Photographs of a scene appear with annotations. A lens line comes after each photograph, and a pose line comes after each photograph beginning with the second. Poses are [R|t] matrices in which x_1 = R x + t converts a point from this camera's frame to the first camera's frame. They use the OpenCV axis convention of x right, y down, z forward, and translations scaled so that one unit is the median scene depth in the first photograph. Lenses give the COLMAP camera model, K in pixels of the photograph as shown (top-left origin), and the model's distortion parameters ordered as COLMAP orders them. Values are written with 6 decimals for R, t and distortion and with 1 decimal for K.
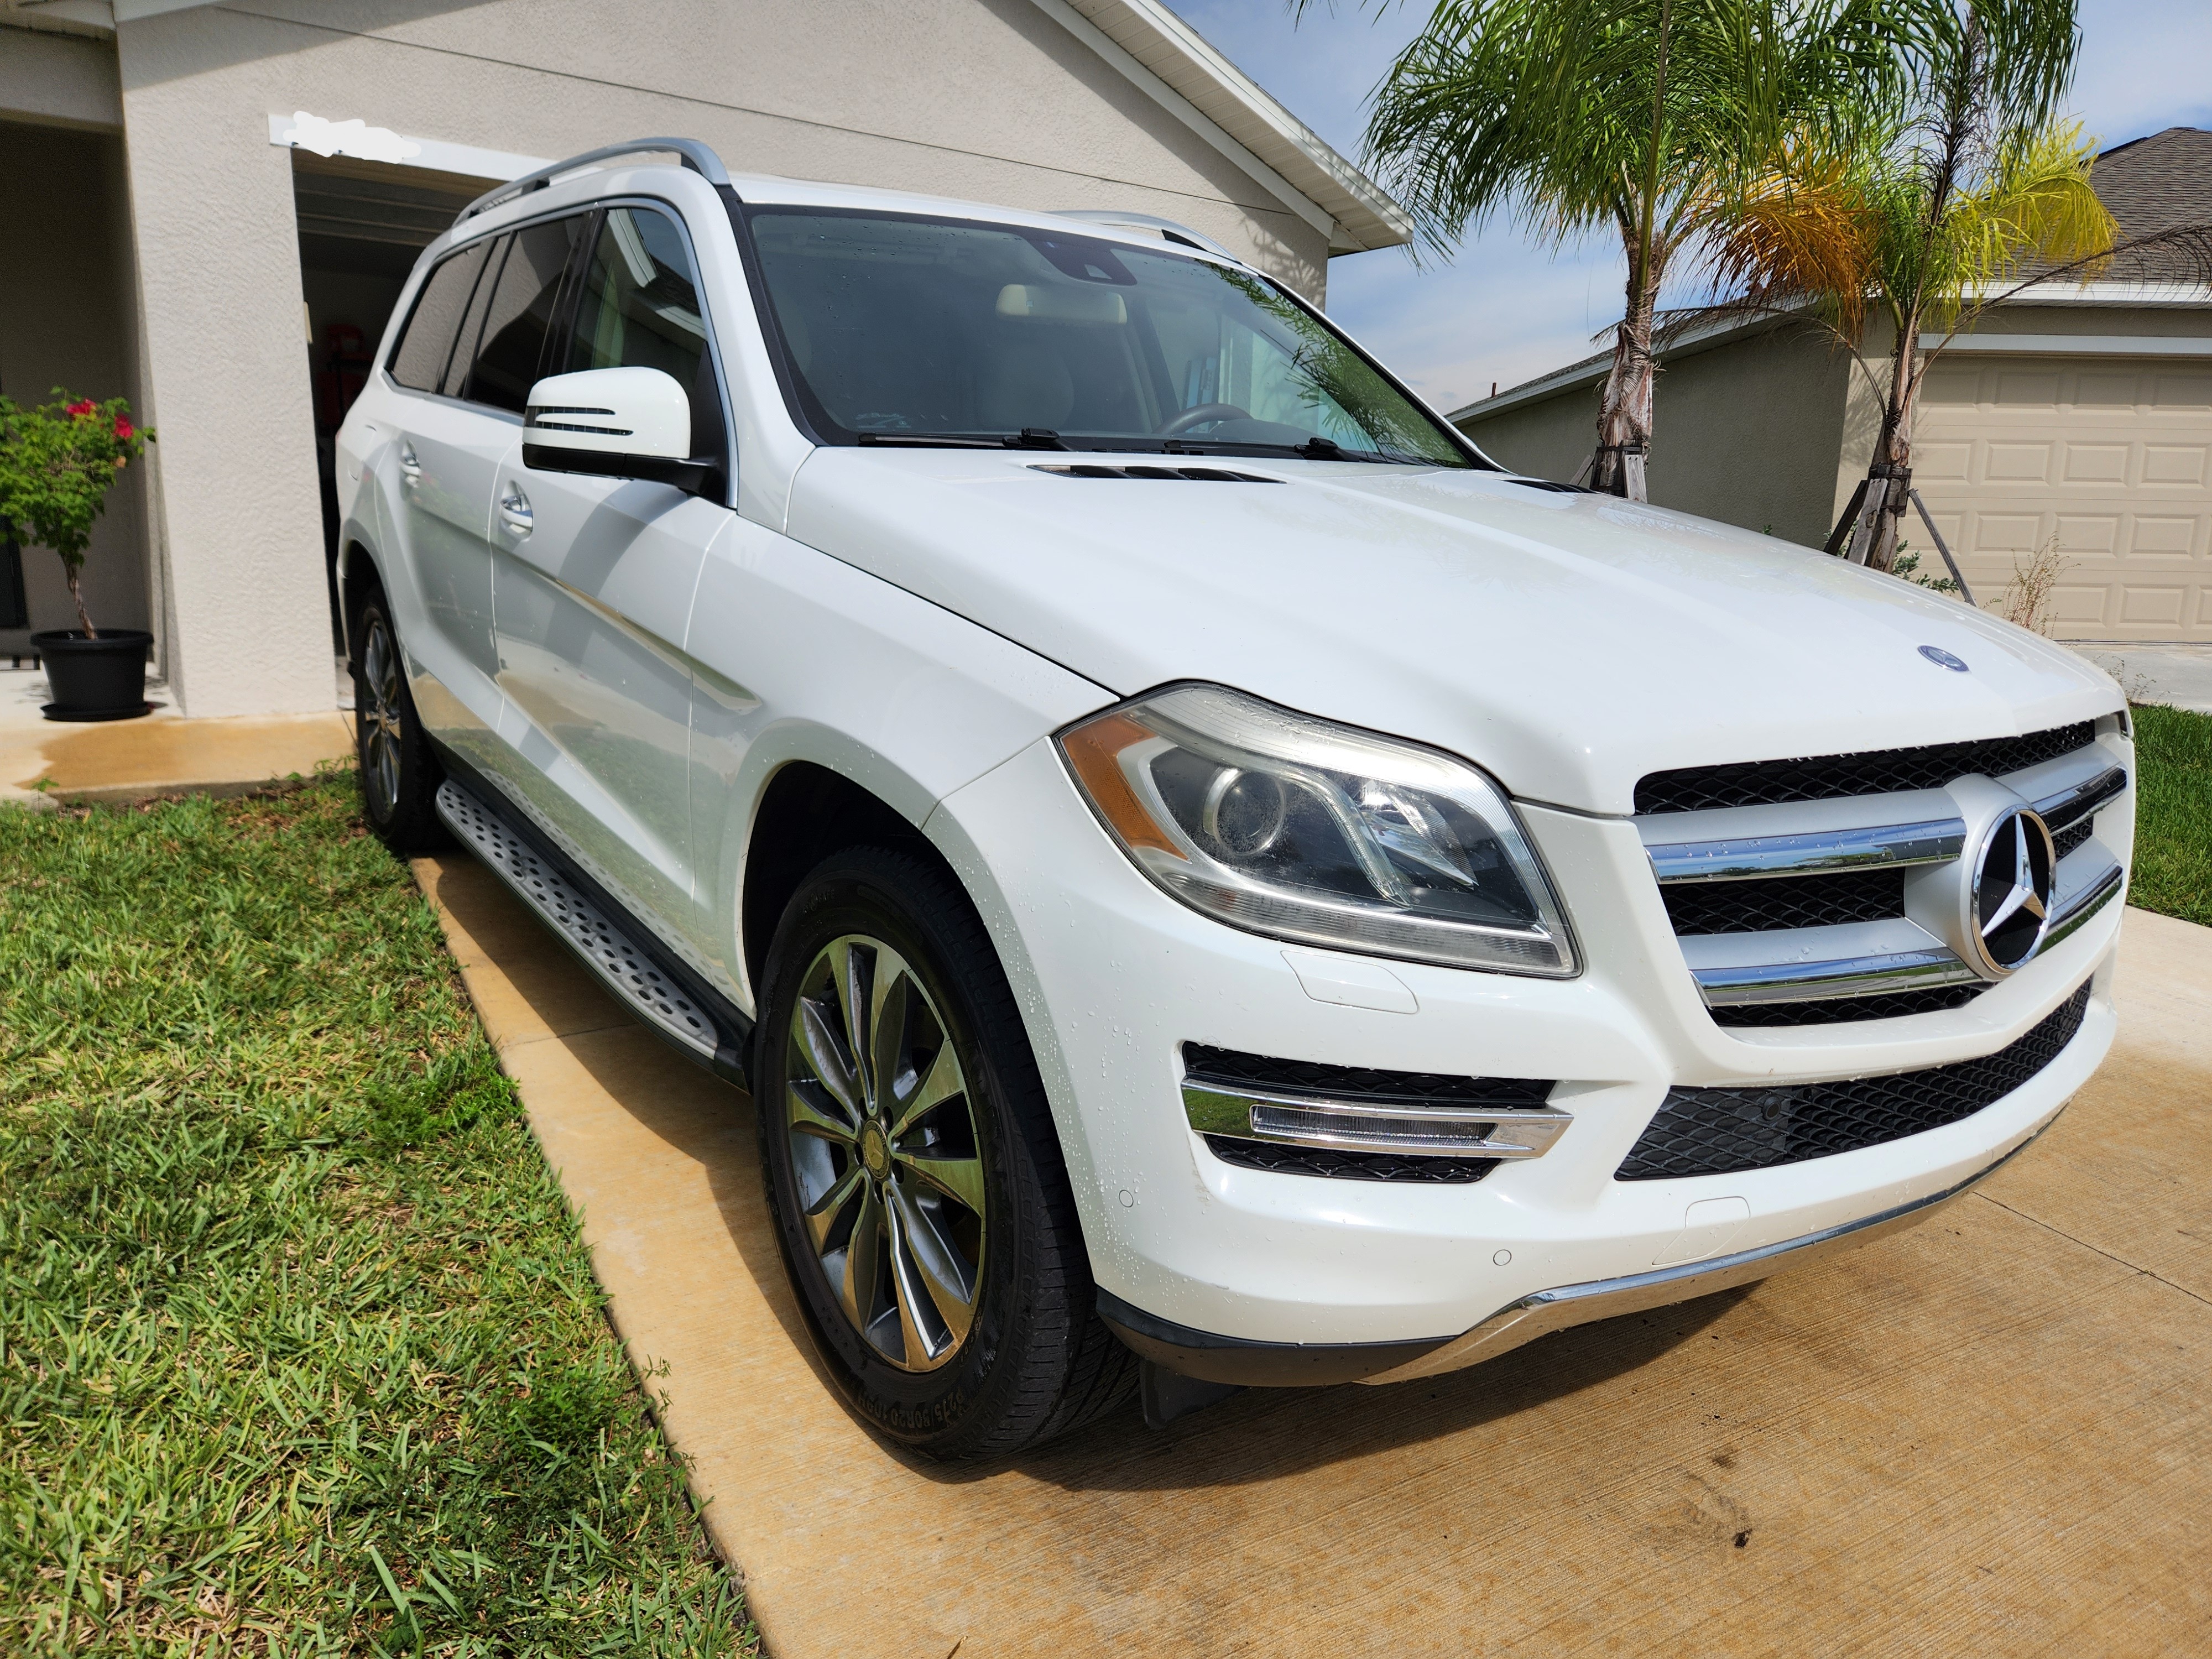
lens RADIAL K [[1510.4, 0, 1153.2], [0, 1510.4, 828.2], [0, 0, 1]] dist [0.045726, -0.036948]
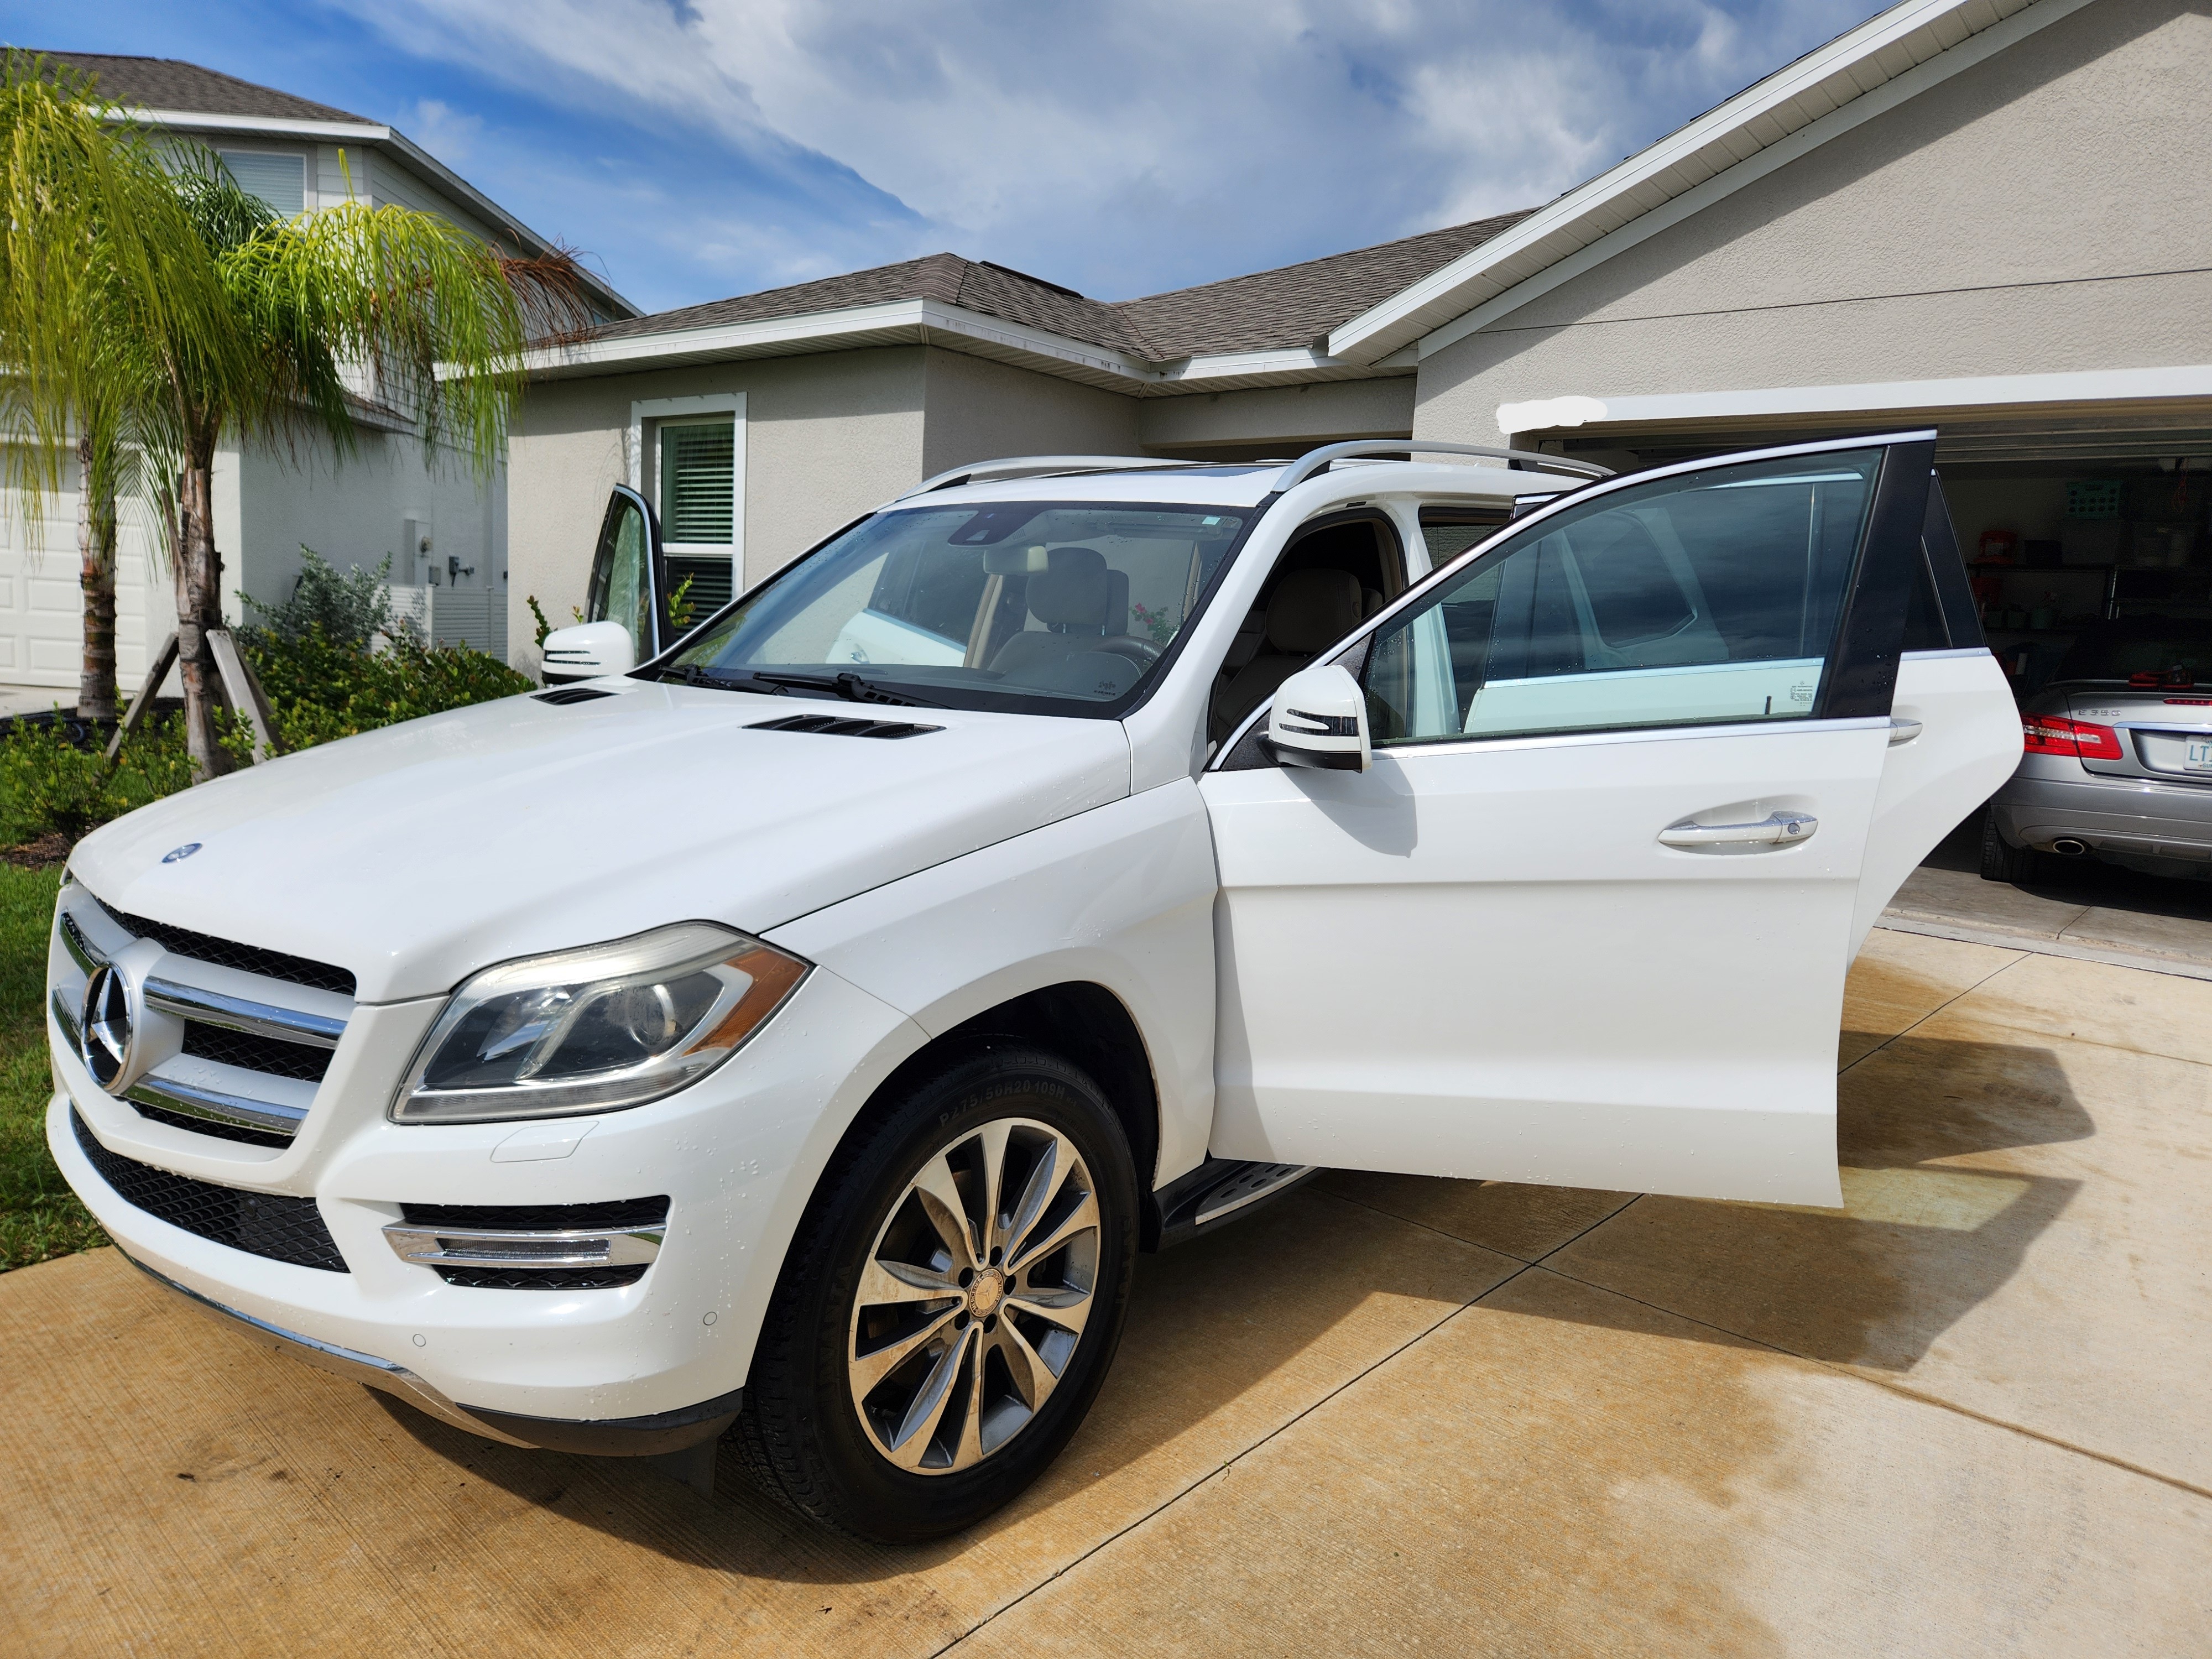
lens RADIAL K [[1550.5, 0, 1110.2], [0, 1550.5, 806.0], [0, 0, 1]] dist [0.043819, -0.035756]
pose [[0.243625, 0.102777, -0.964408, 1.675746], [-0.232962, 0.971459, 0.044679, -0.331115], [0.941475, 0.213786, 0.260615, 1.145793]]
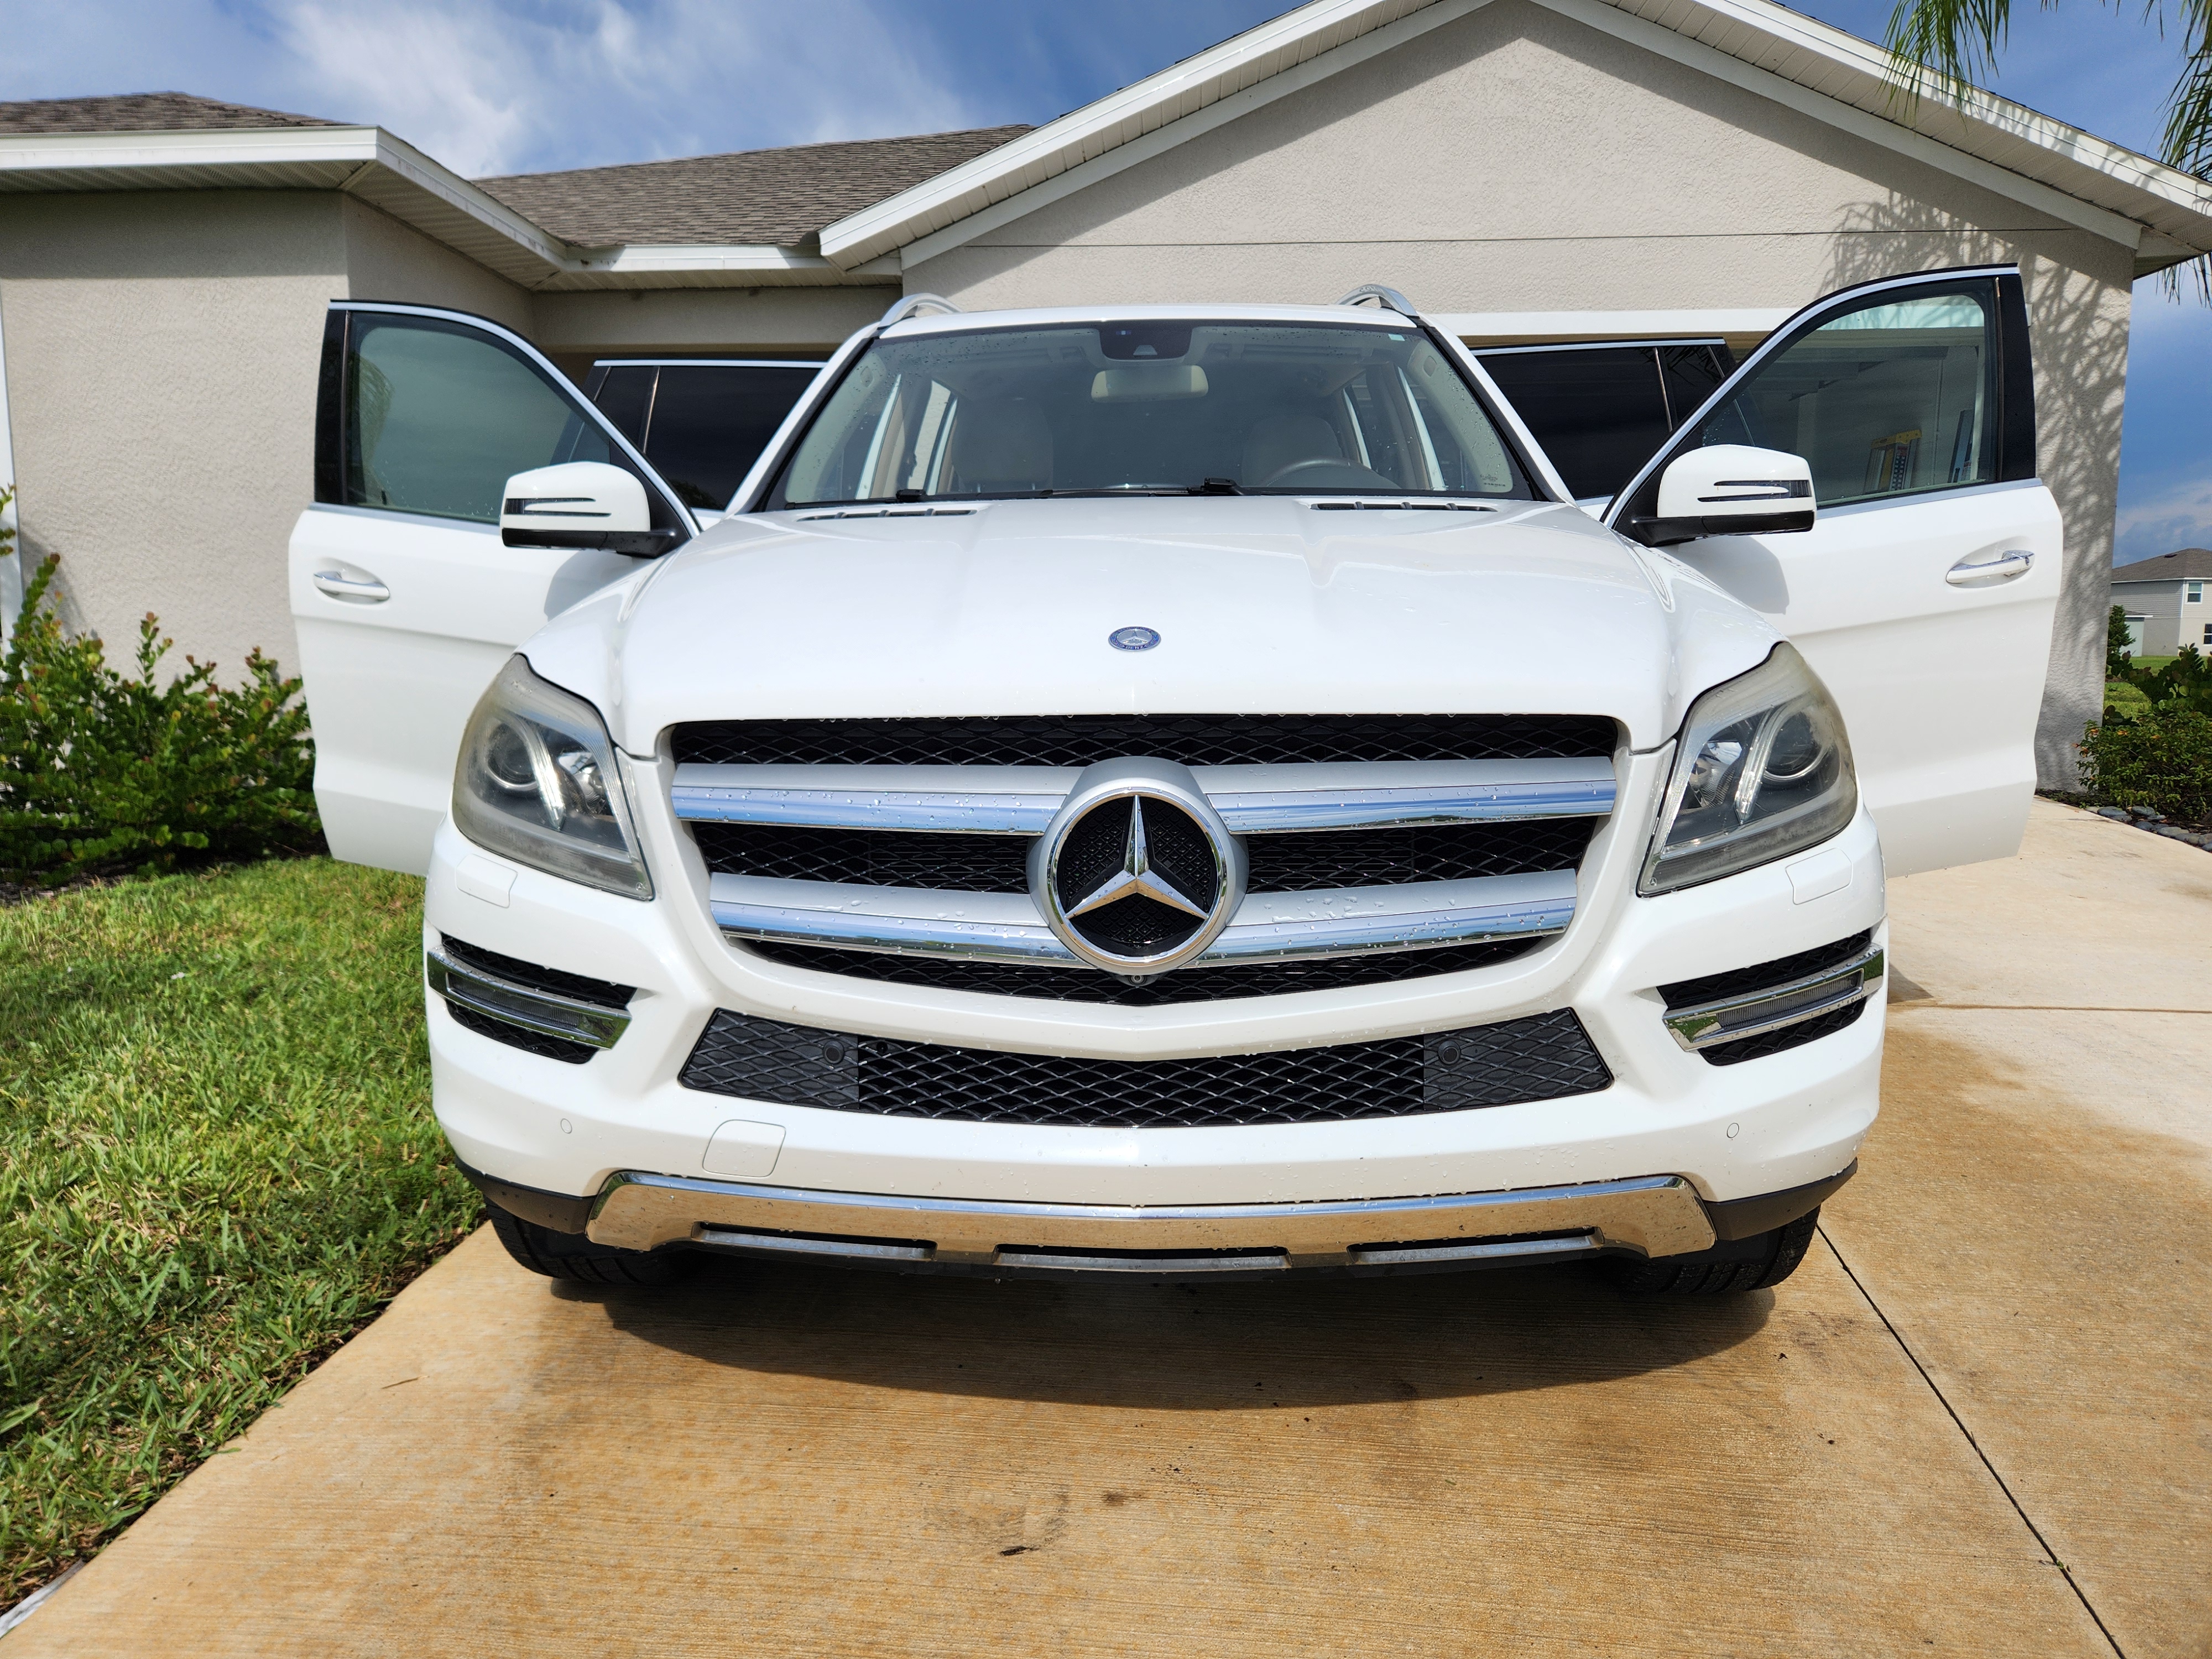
lens RADIAL K [[1536.9, 0, 1120.8], [0, 1536.9, 797.4], [0, 0, 1]] dist [0.069358, -0.060760]
pose [[0.784993, 0.038835, -0.618287, 0.917233], [-0.099579, 0.992965, -0.064059, 0.044254], [0.611449, 0.111855, 0.783338, 0.194353]]
